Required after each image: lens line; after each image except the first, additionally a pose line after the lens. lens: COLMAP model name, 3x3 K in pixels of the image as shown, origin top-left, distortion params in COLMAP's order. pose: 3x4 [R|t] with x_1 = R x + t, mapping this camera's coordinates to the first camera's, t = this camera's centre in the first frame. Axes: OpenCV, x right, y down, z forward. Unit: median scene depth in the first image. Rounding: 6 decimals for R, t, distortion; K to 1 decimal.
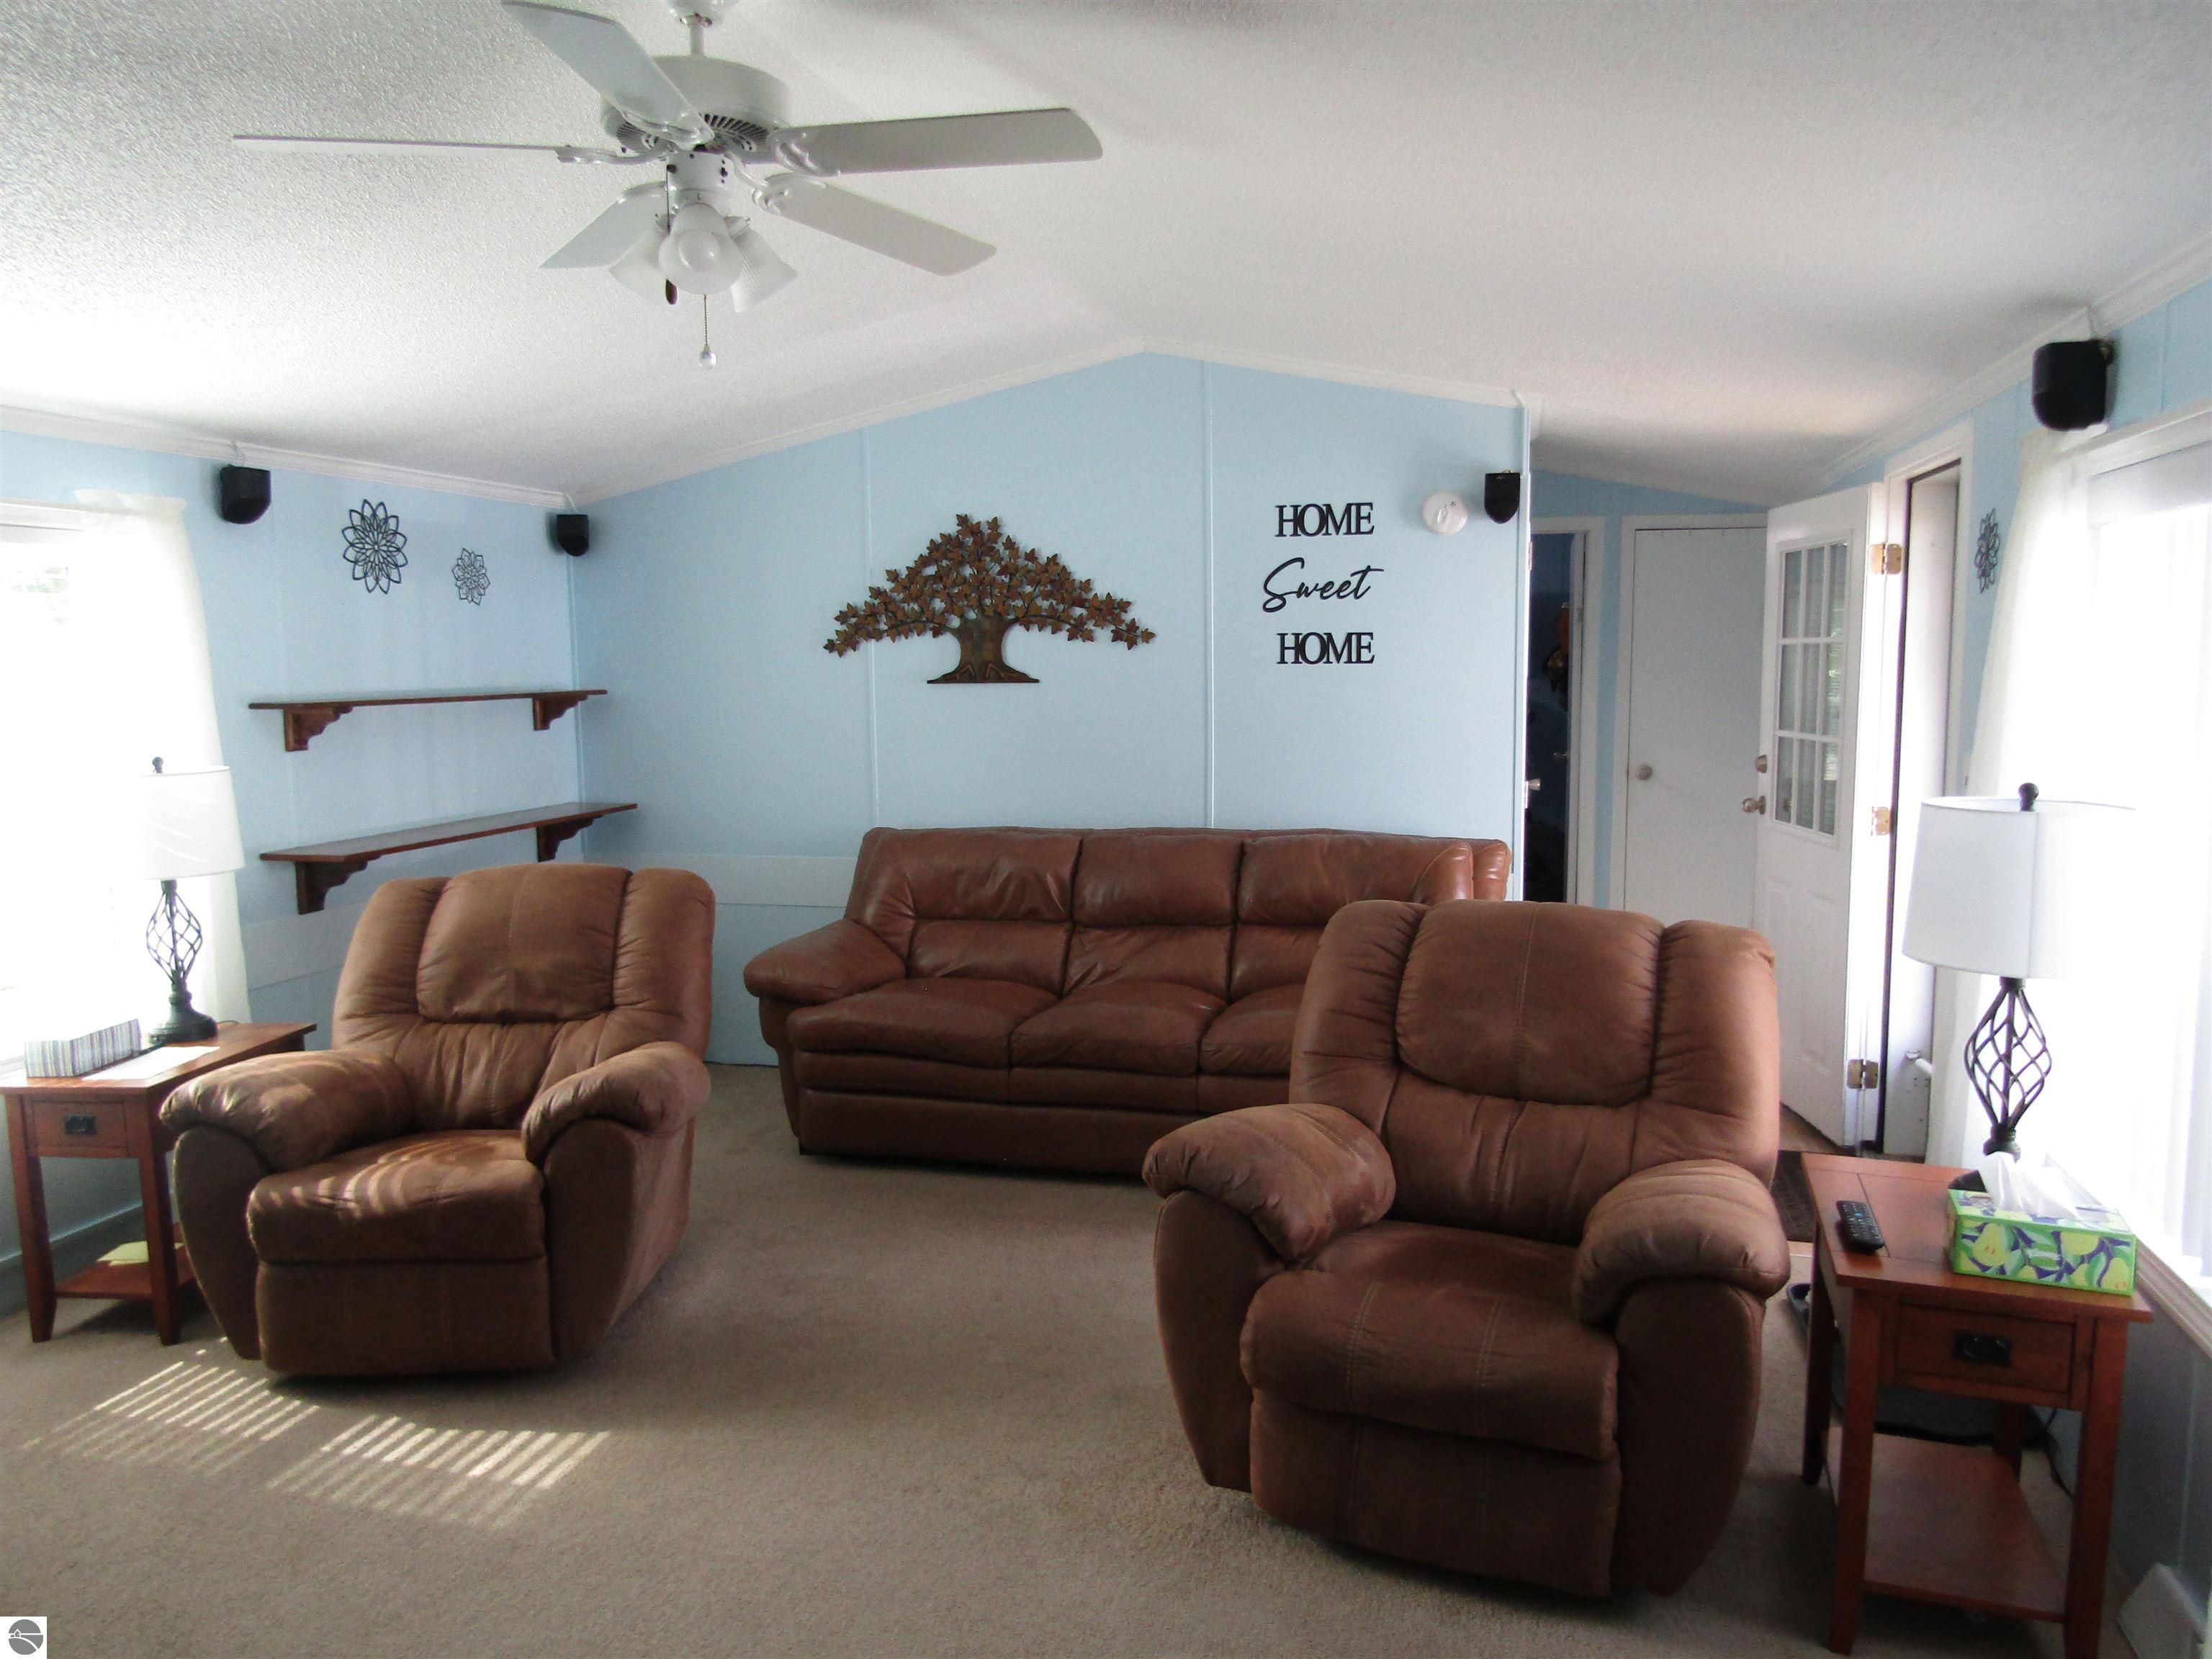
lens RADIAL K [[1571.5, 0, 1105.5], [0, 1571.5, 824.4], [0, 0, 1]] dist [0.007178, -0.008293]
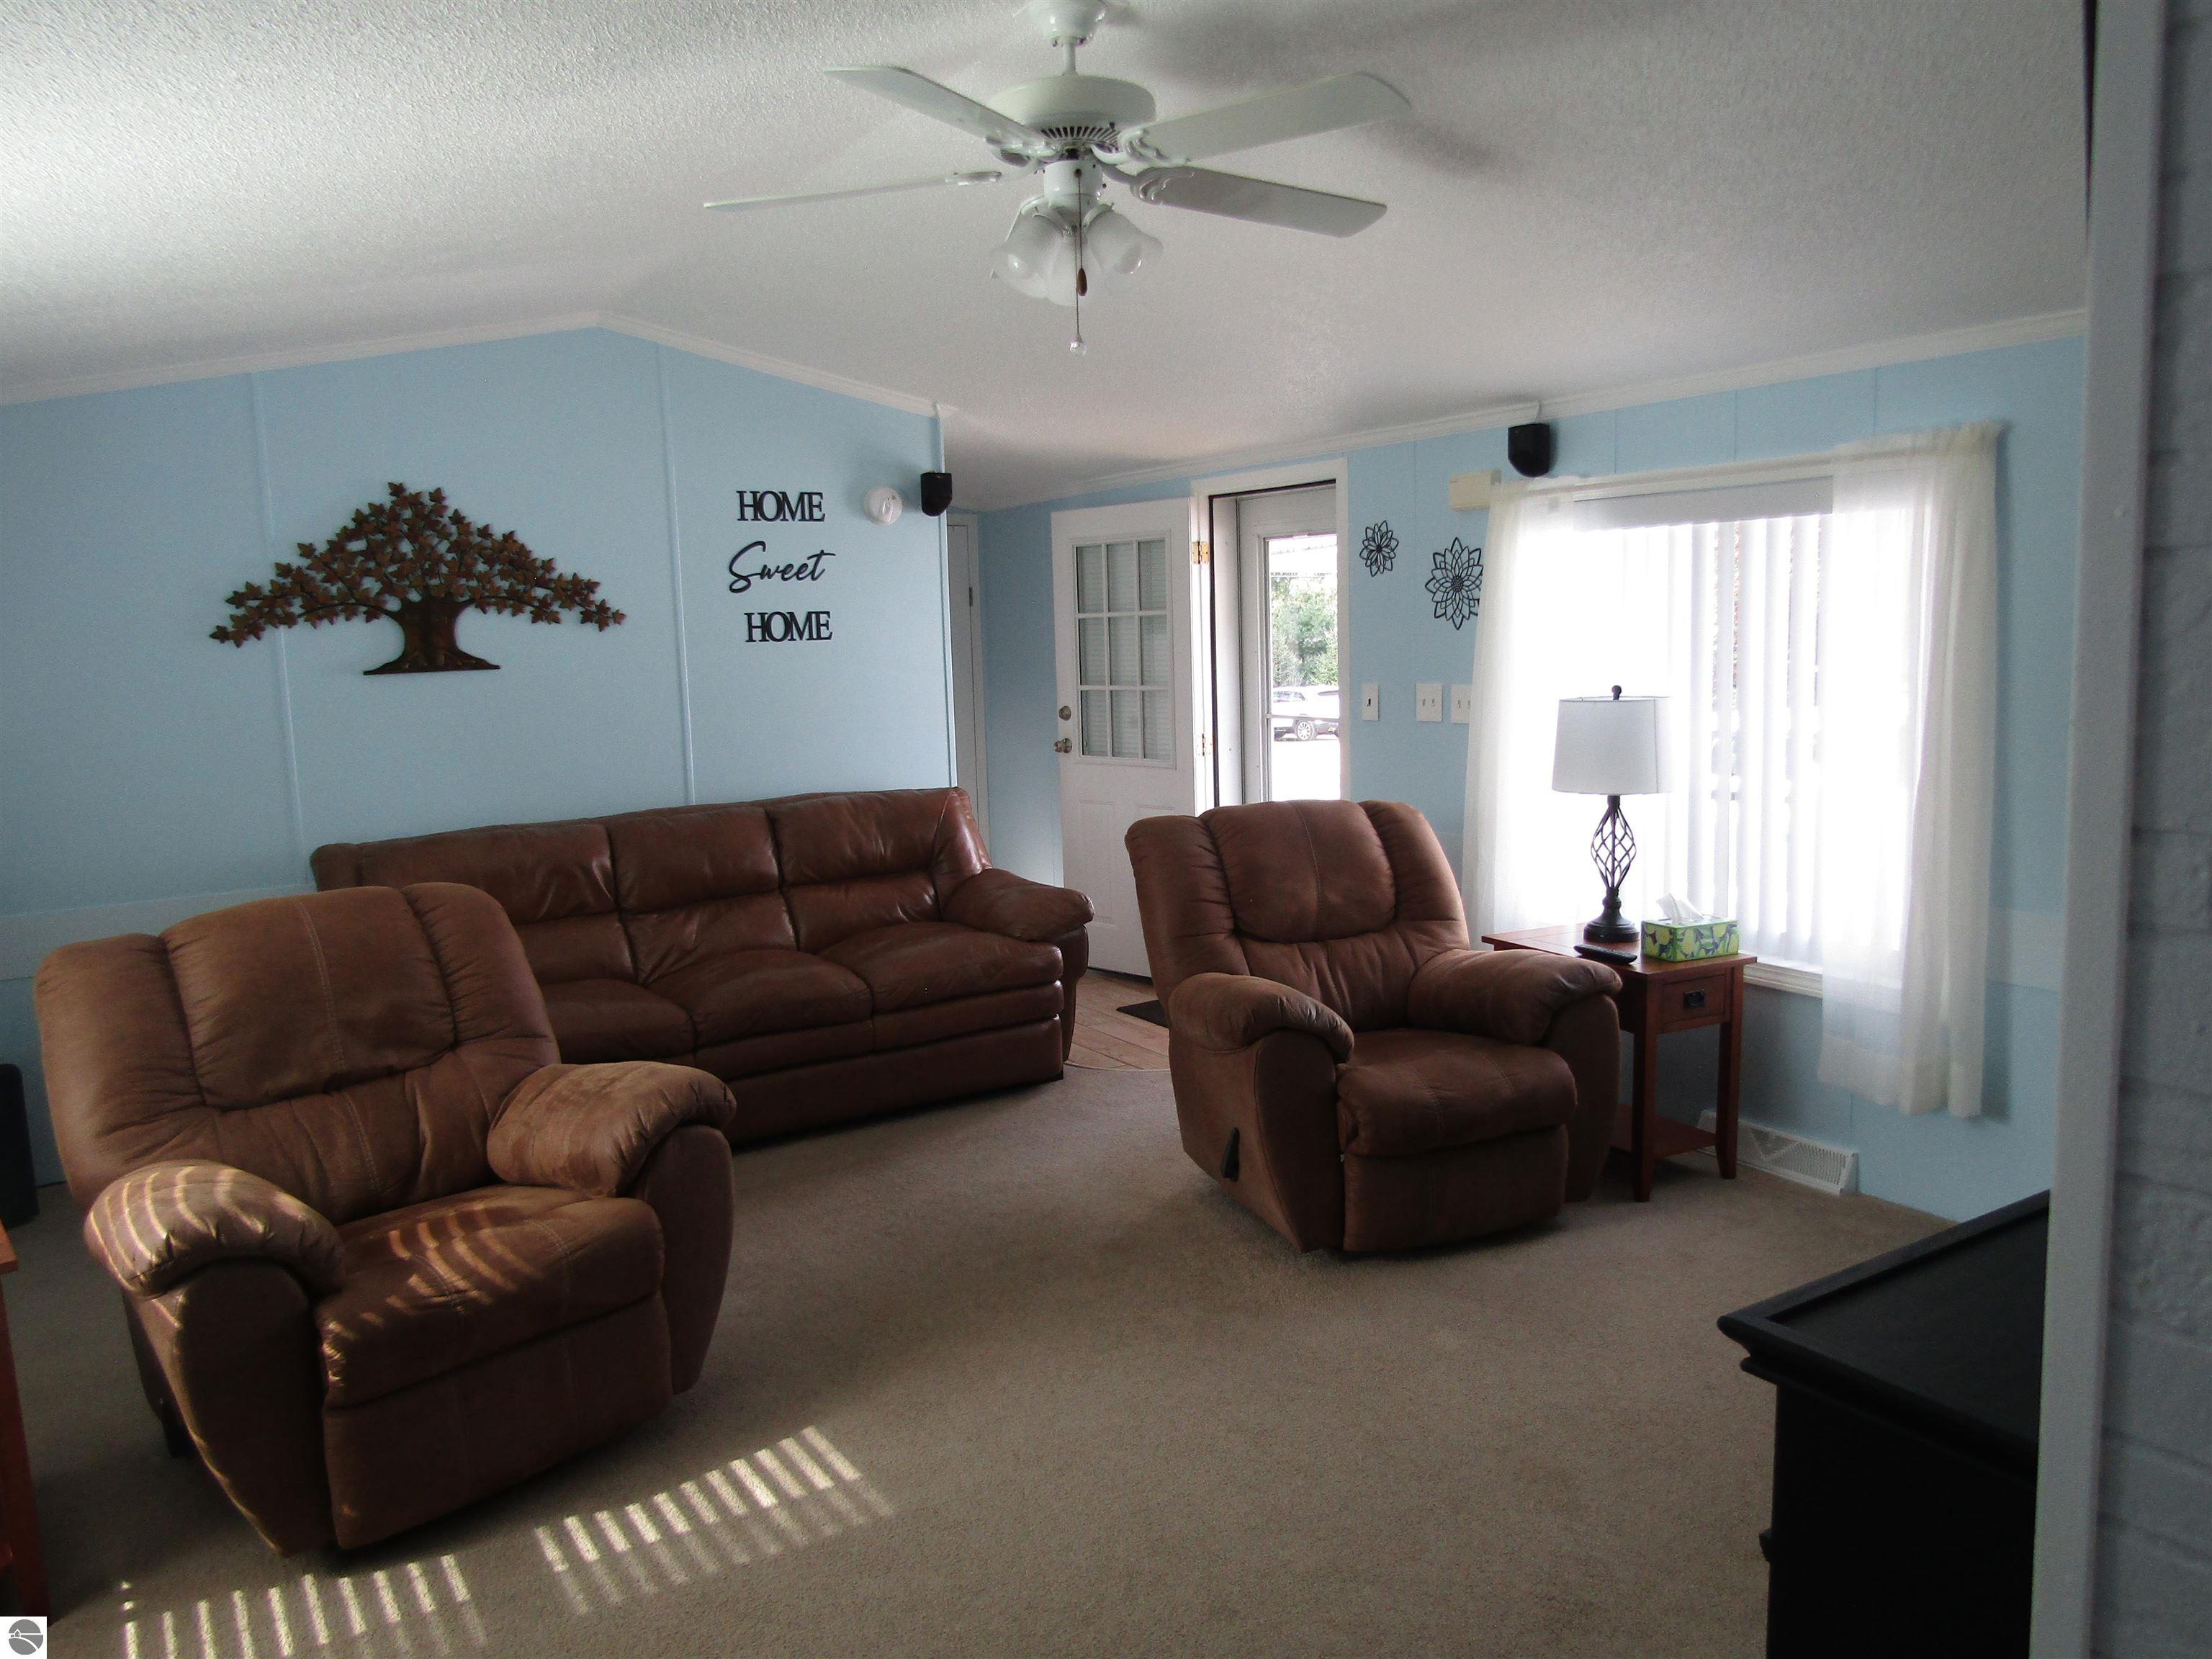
lens RADIAL K [[1571.5, 0, 1063.9], [0, 1571.5, 839.7], [0, 0, 1]] dist [0.007178, -0.008293]
pose [[0.699831, -0.110535, 0.705704, -0.500438], [0.099083, 0.993426, 0.057343, -0.009993], [-0.707403, 0.029793, 0.706182, 0.110487]]
